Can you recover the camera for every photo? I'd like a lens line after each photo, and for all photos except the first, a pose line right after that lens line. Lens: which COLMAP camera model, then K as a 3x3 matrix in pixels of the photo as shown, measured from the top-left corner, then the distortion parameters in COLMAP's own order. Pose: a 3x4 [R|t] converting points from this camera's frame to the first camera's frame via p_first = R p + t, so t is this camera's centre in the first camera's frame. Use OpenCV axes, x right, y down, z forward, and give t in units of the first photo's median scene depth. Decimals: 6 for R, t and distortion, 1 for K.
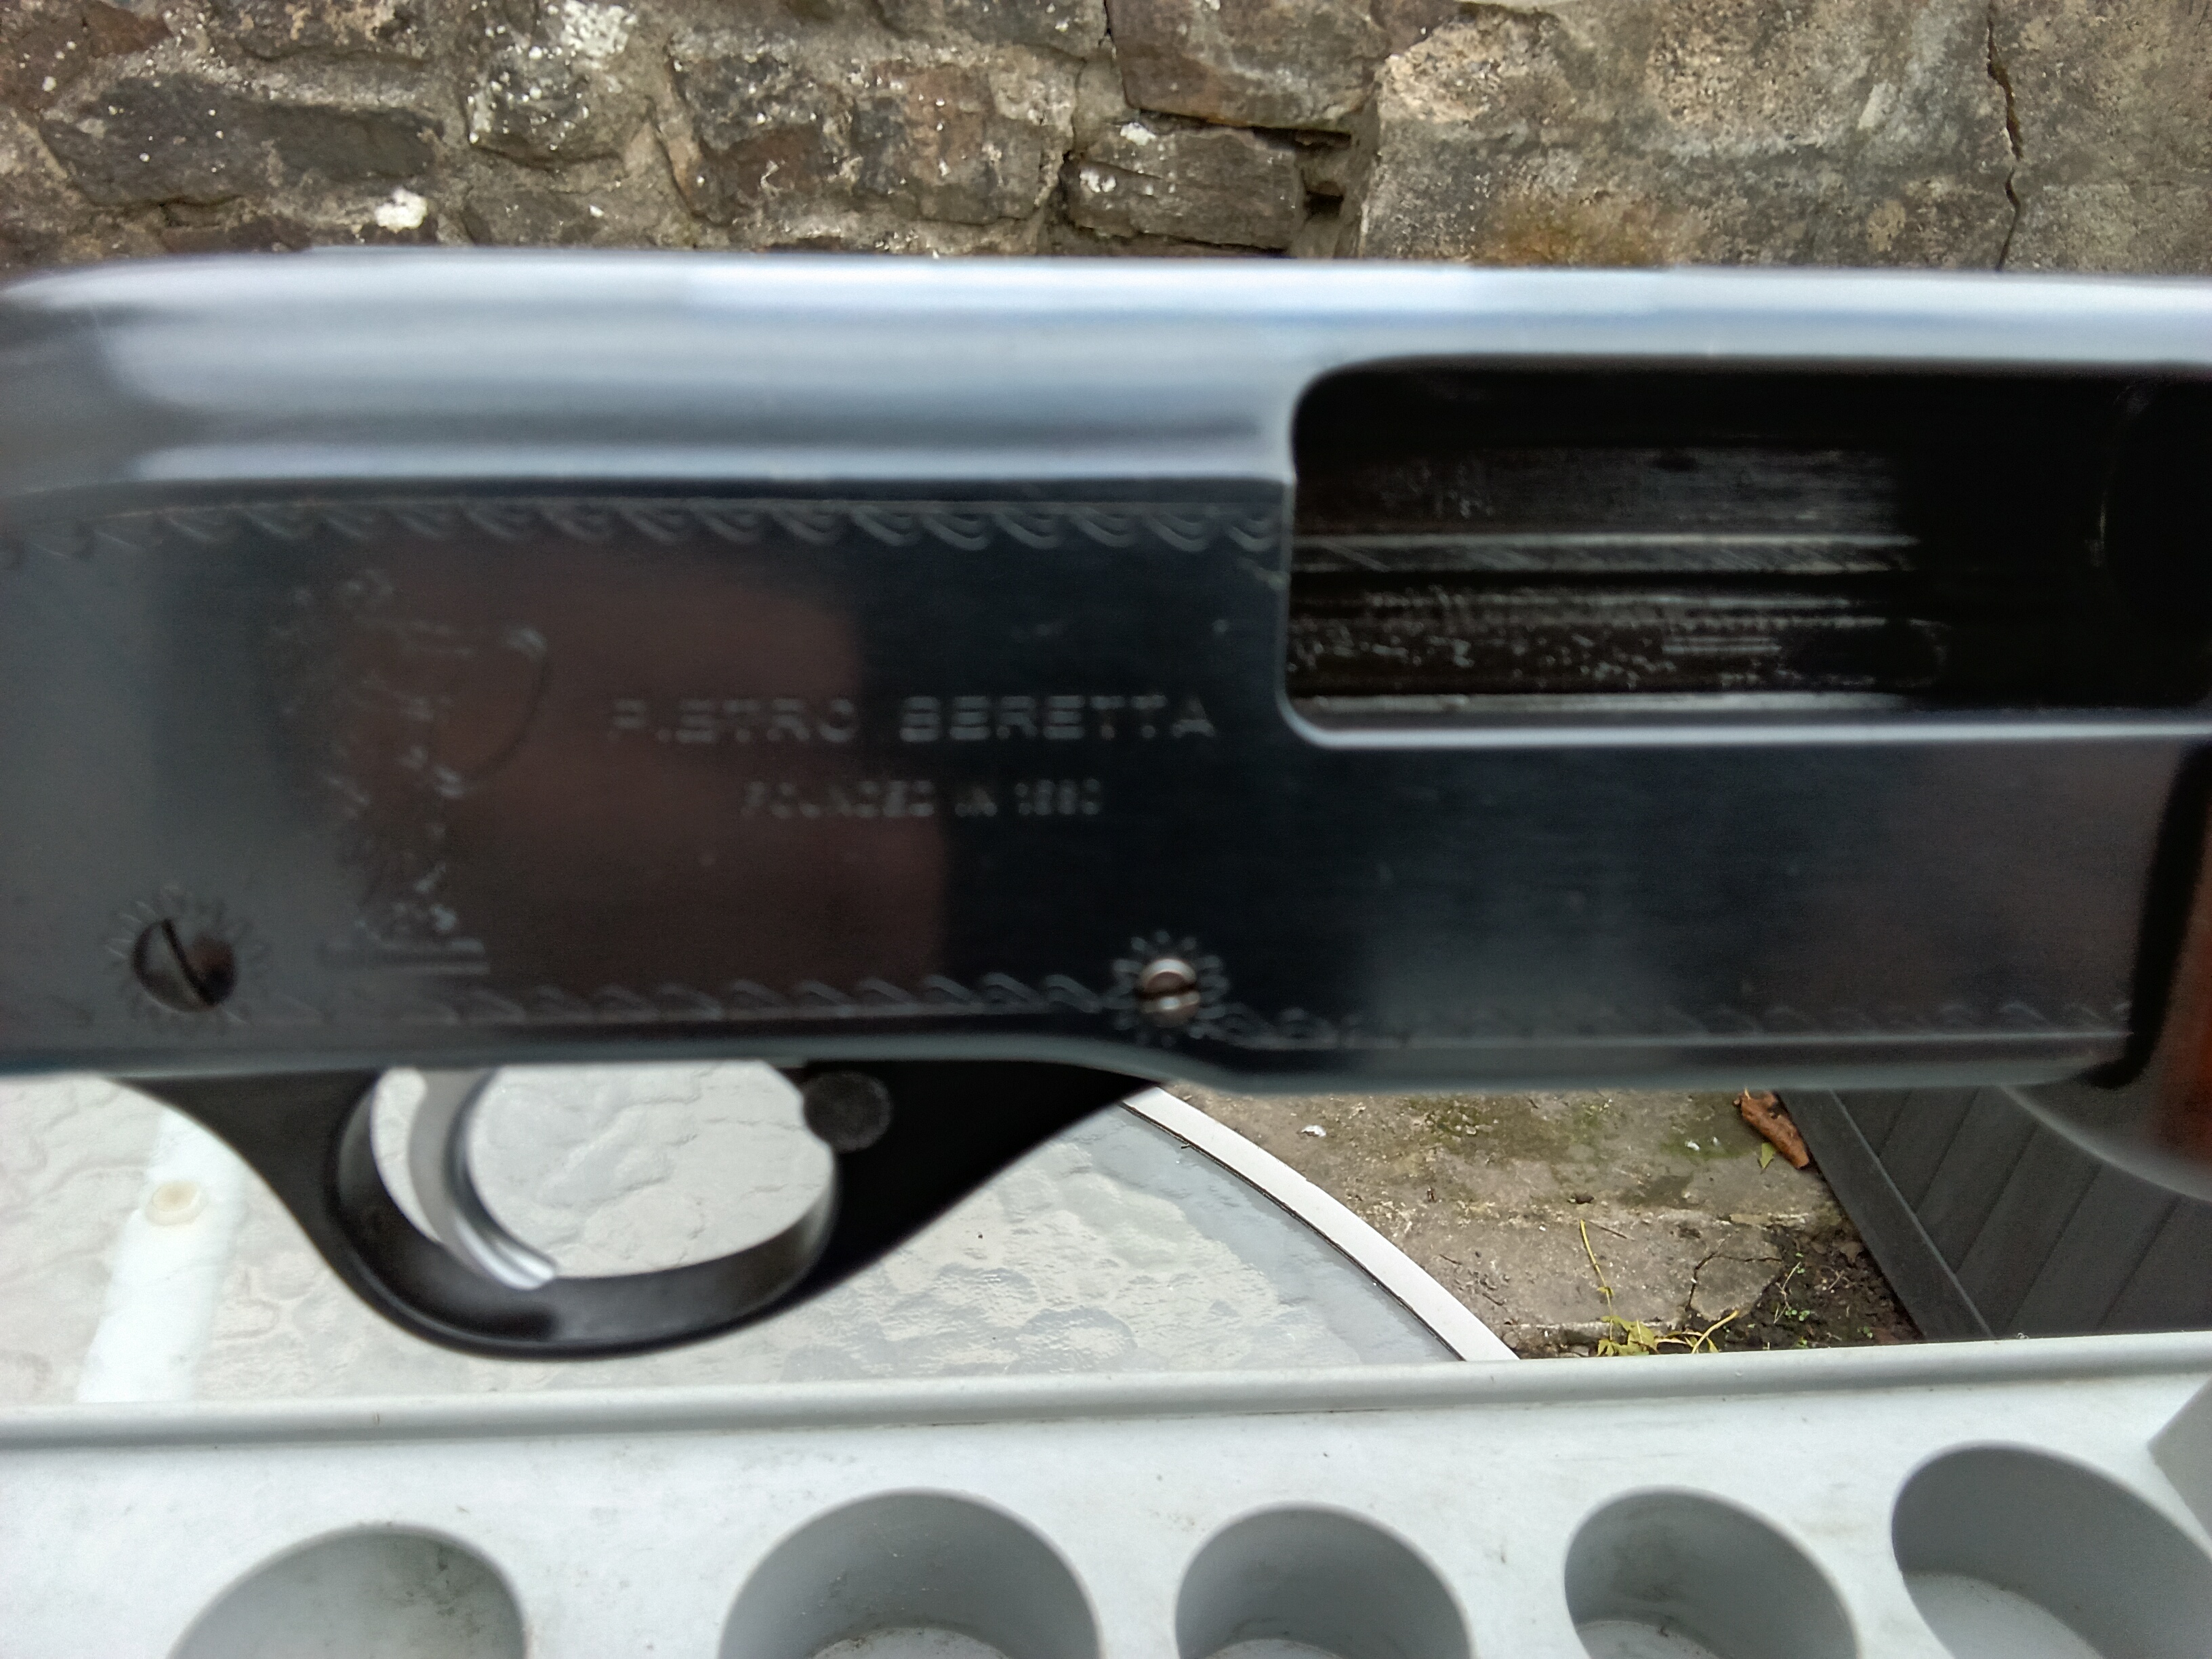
lens RADIAL K [[1781.9, 0, 1135.4], [0, 1781.9, 864.8], [0, 0, 1]] dist [0.016968, -0.041180]
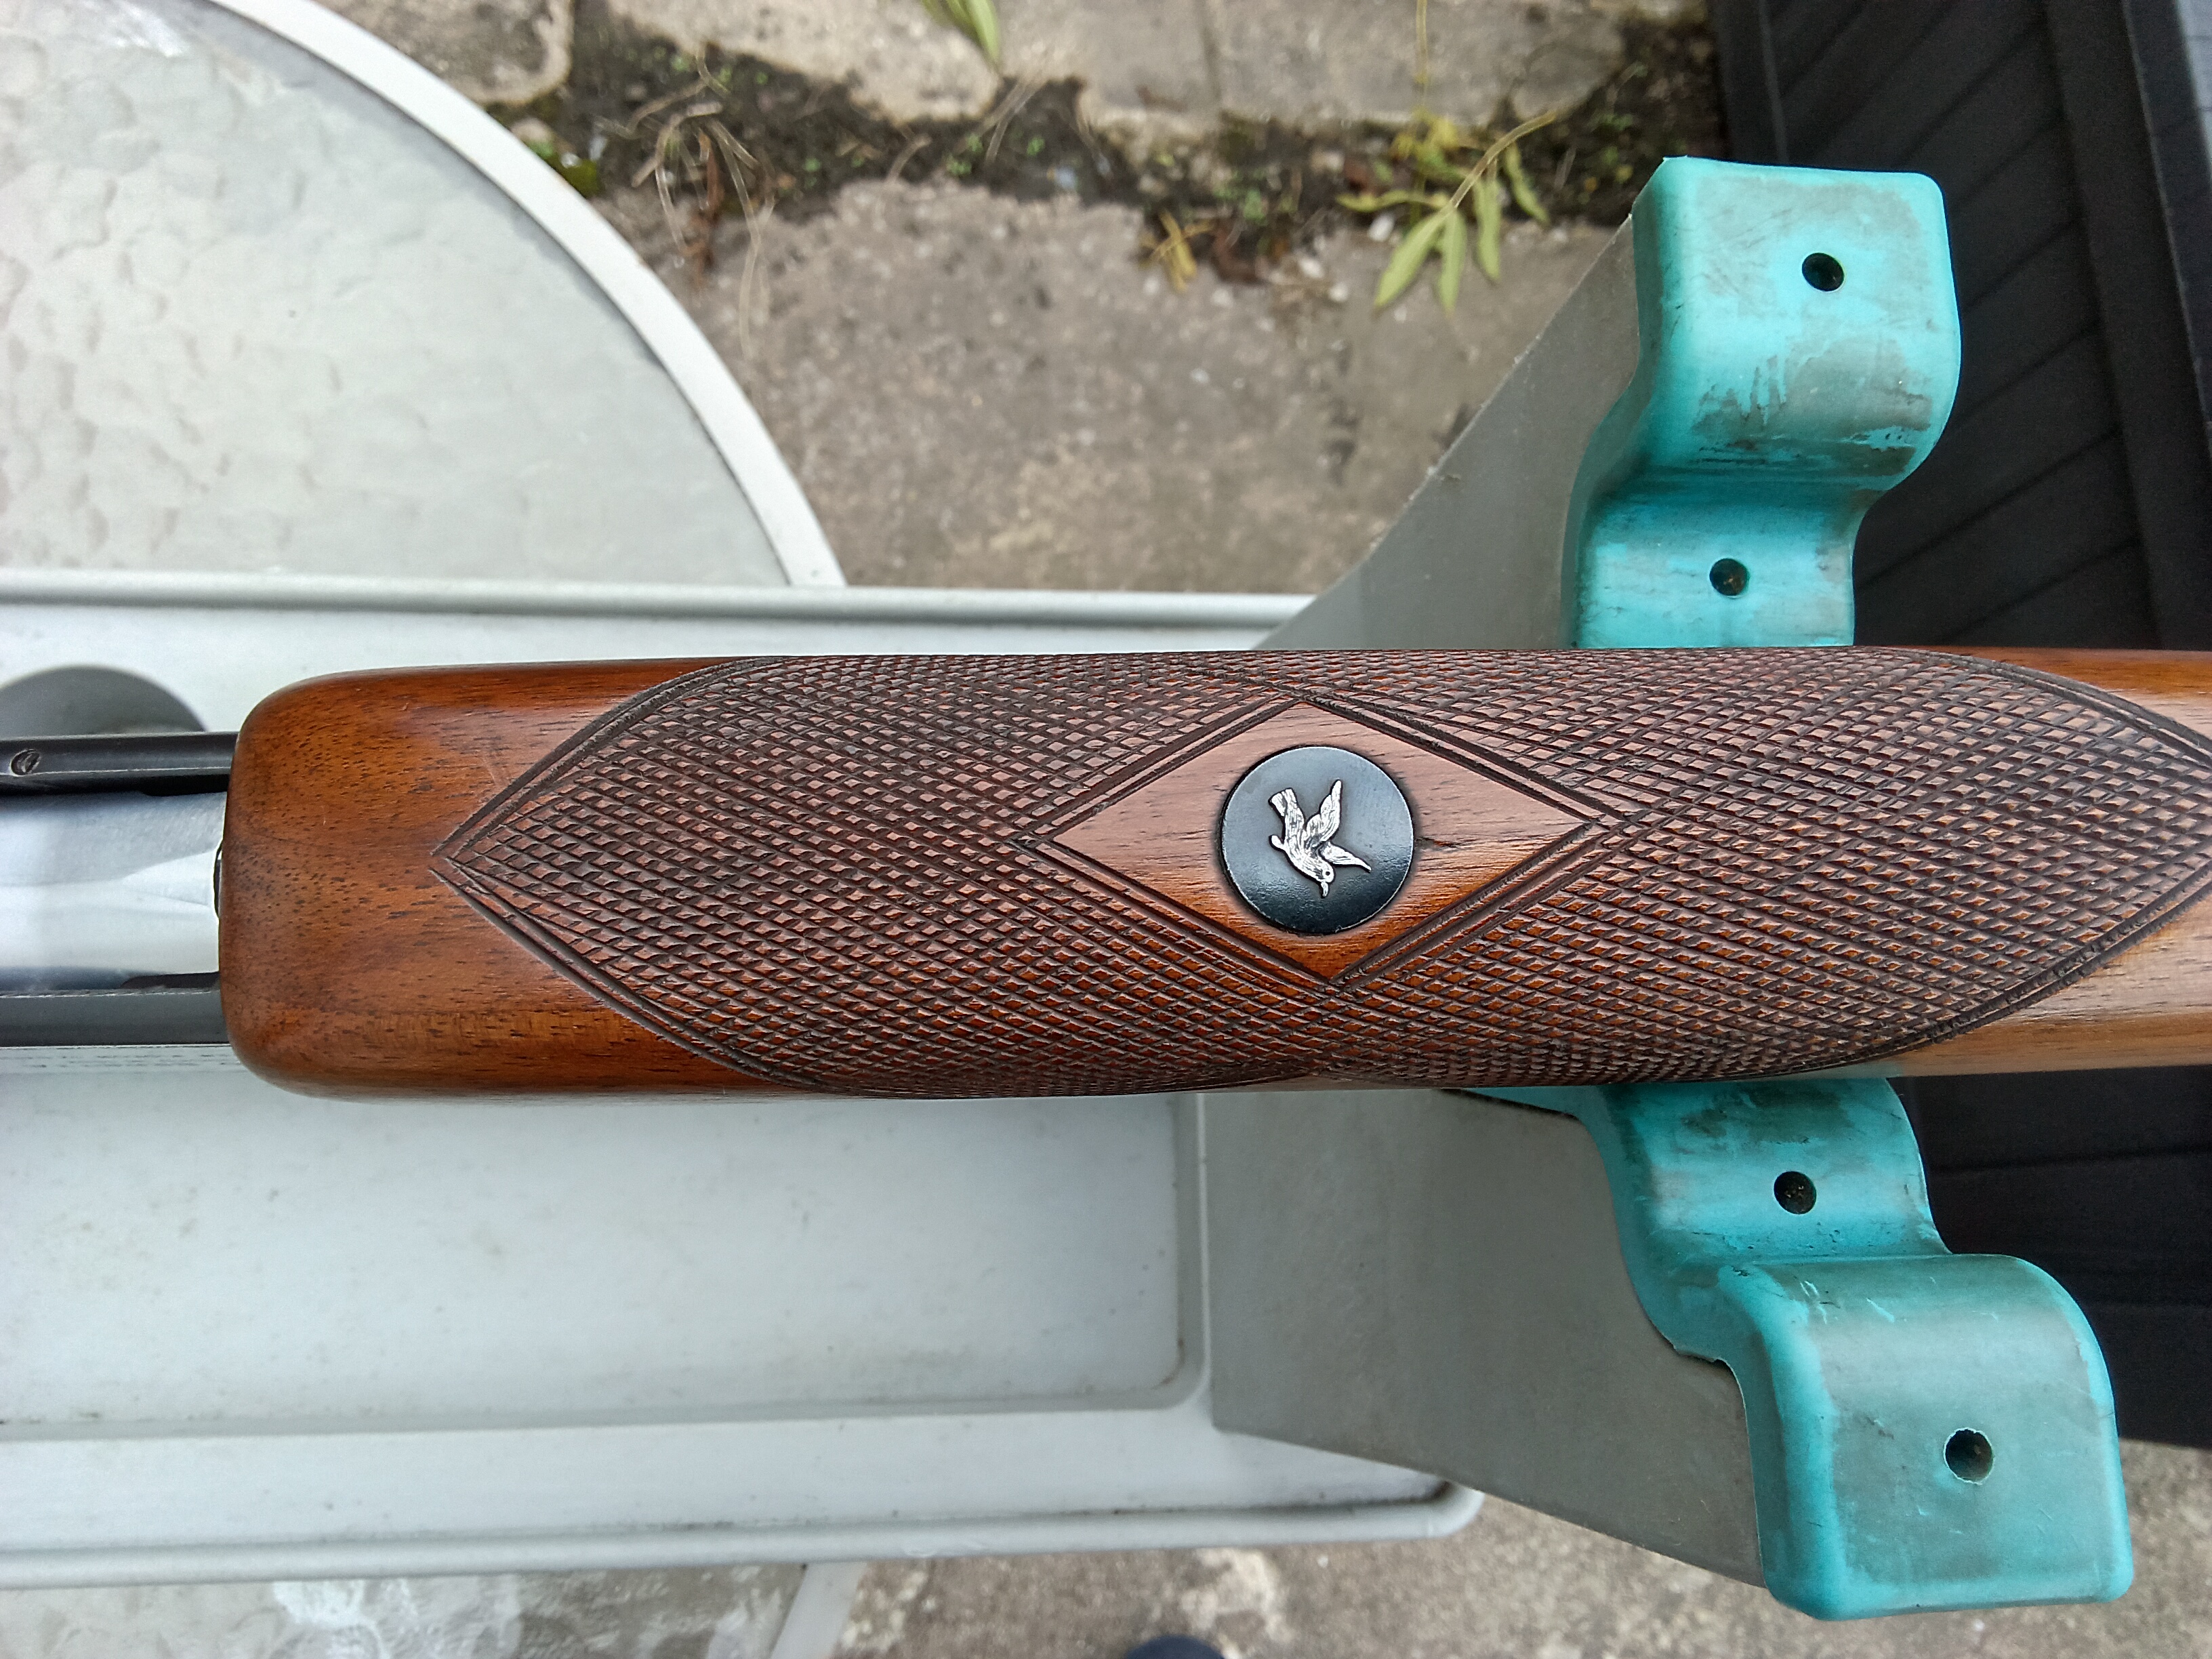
lens RADIAL K [[1781.9, 0, 1101.3], [0, 1781.9, 834.6], [0, 0, 1]] dist [0.016968, -0.041180]
pose [[0.995490, 0.093822, 0.014062, 0.116677], [-0.078804, 0.735246, 0.673204, -0.090709], [0.052822, -0.671276, 0.739323, 0.017590]]
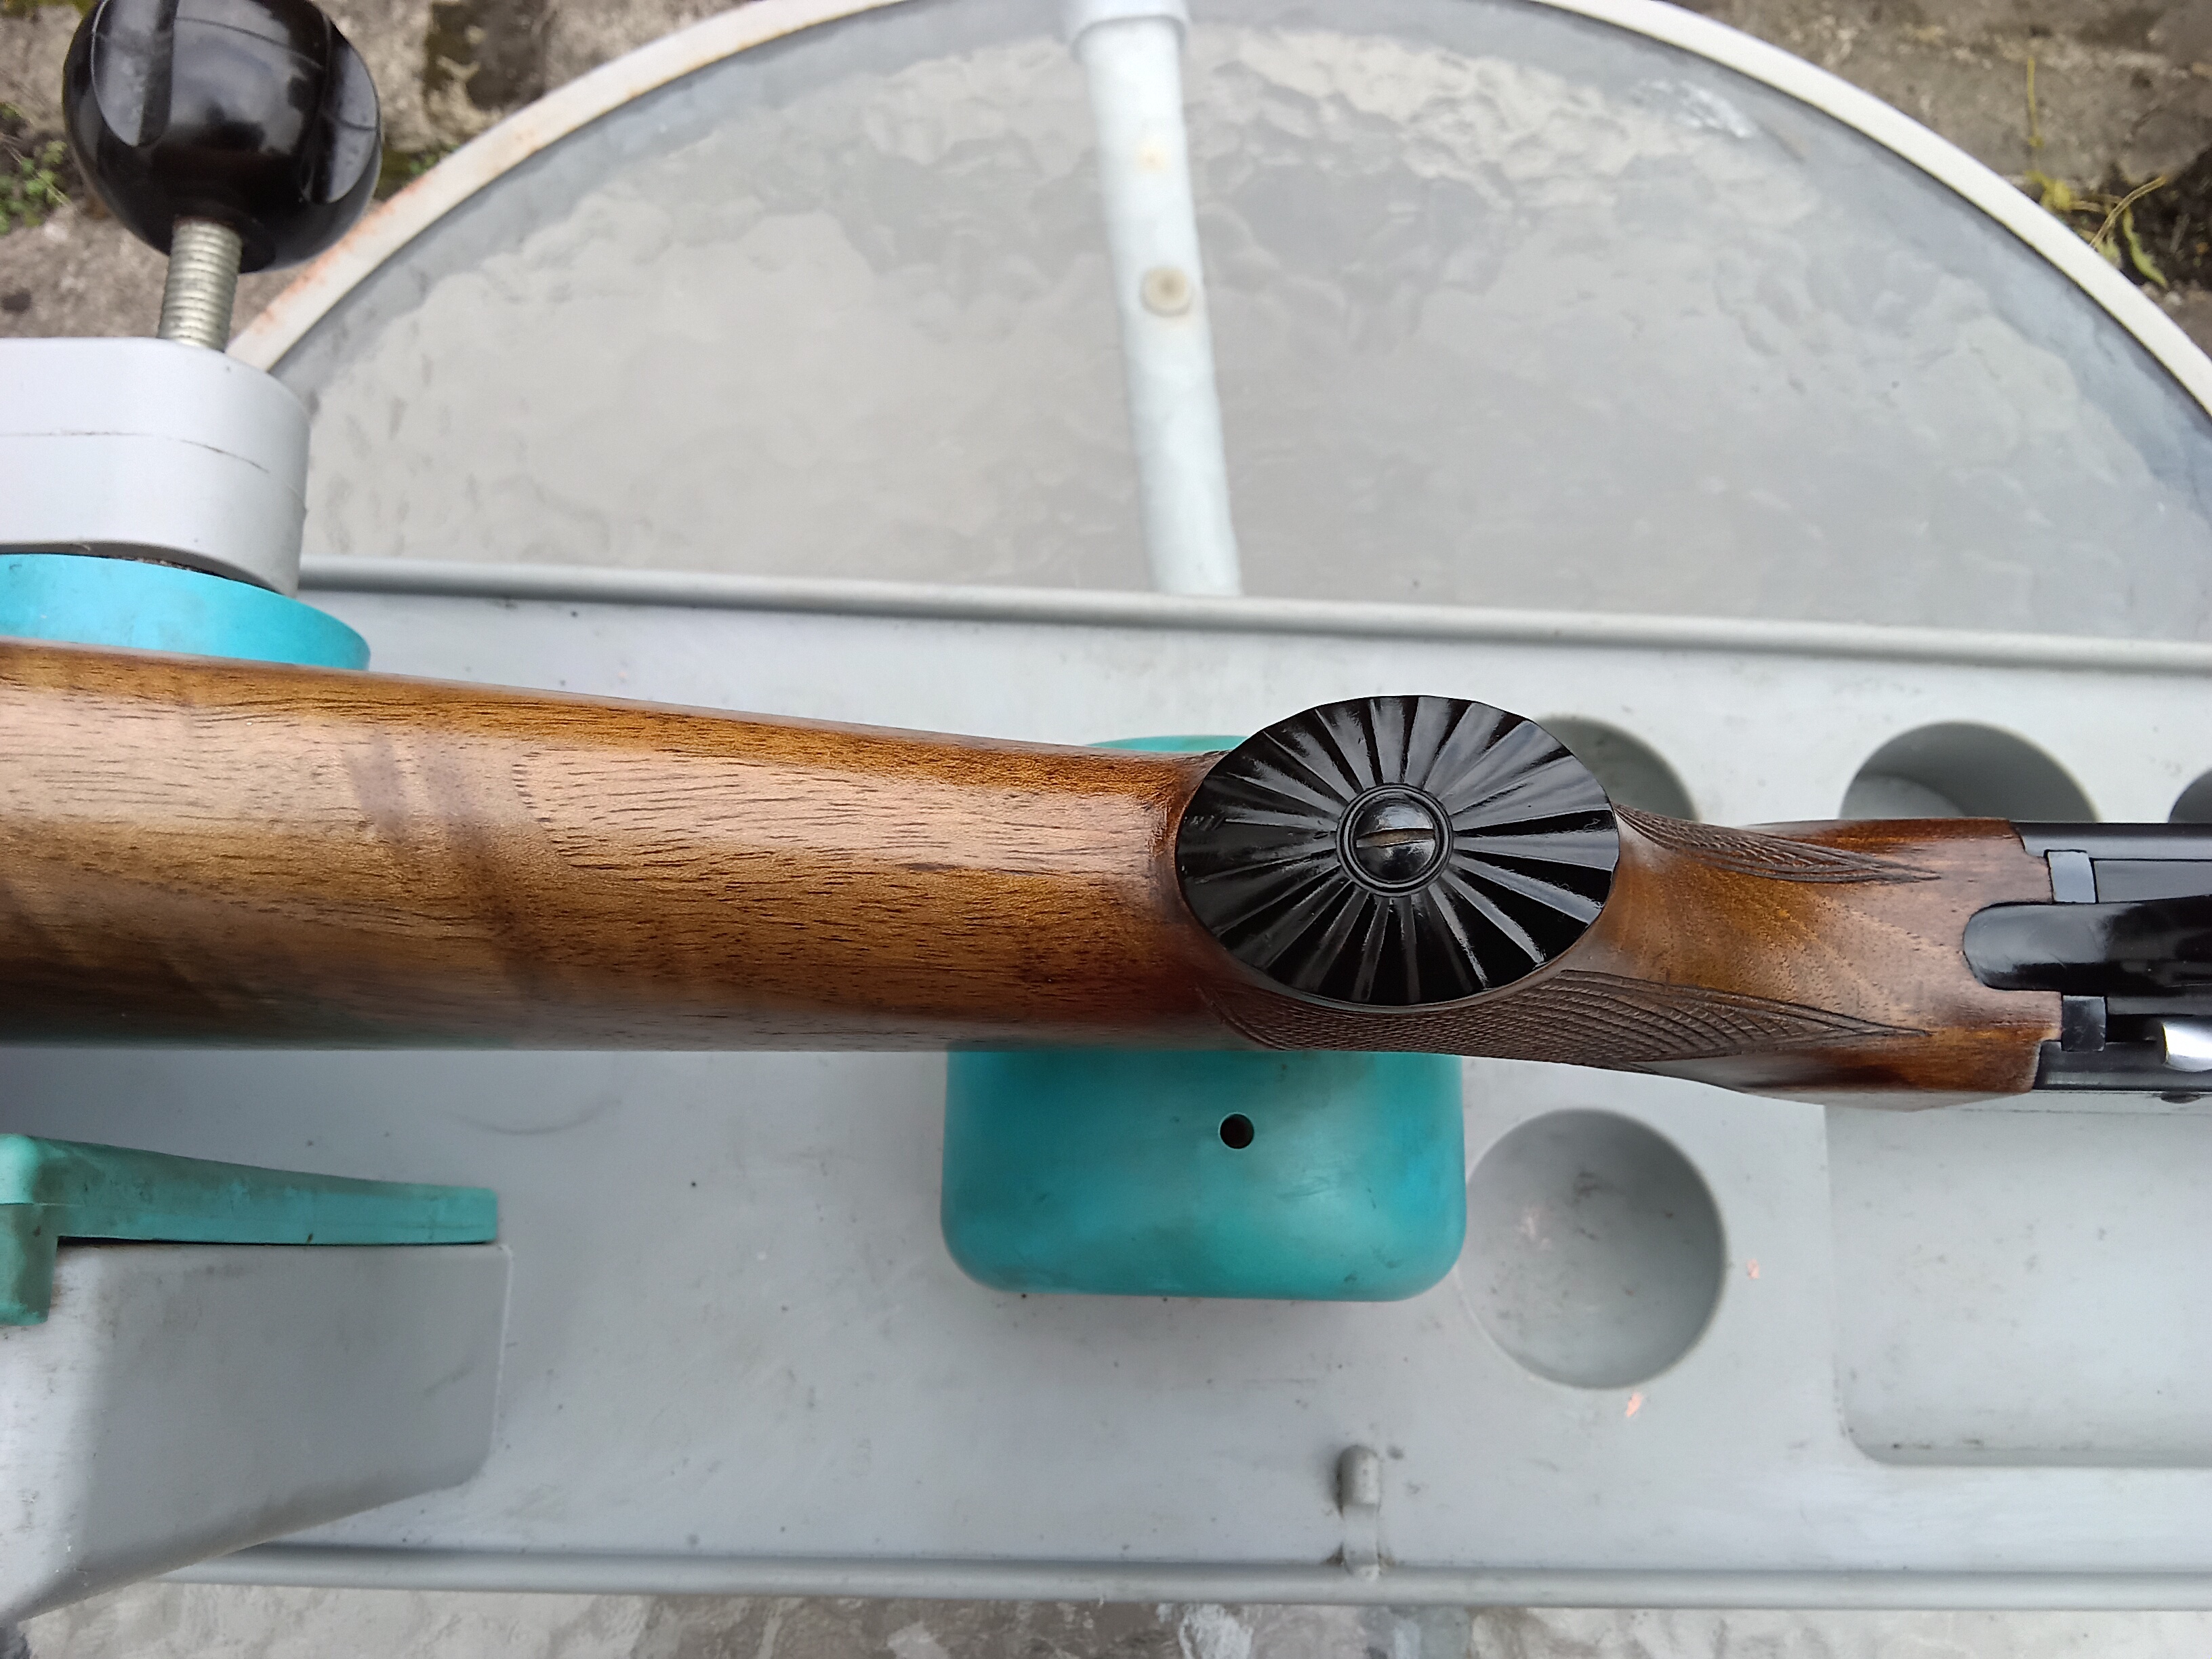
lens RADIAL K [[1781.9, 0, 1077.3], [0, 1781.9, 843.9], [0, 0, 1]] dist [0.016968, -0.041180]
pose [[0.991265, 0.119837, -0.055072, -0.142721], [-0.053573, 0.747444, 0.662161, -0.081408], [0.120514, -0.653426, 0.747336, -0.013239]]
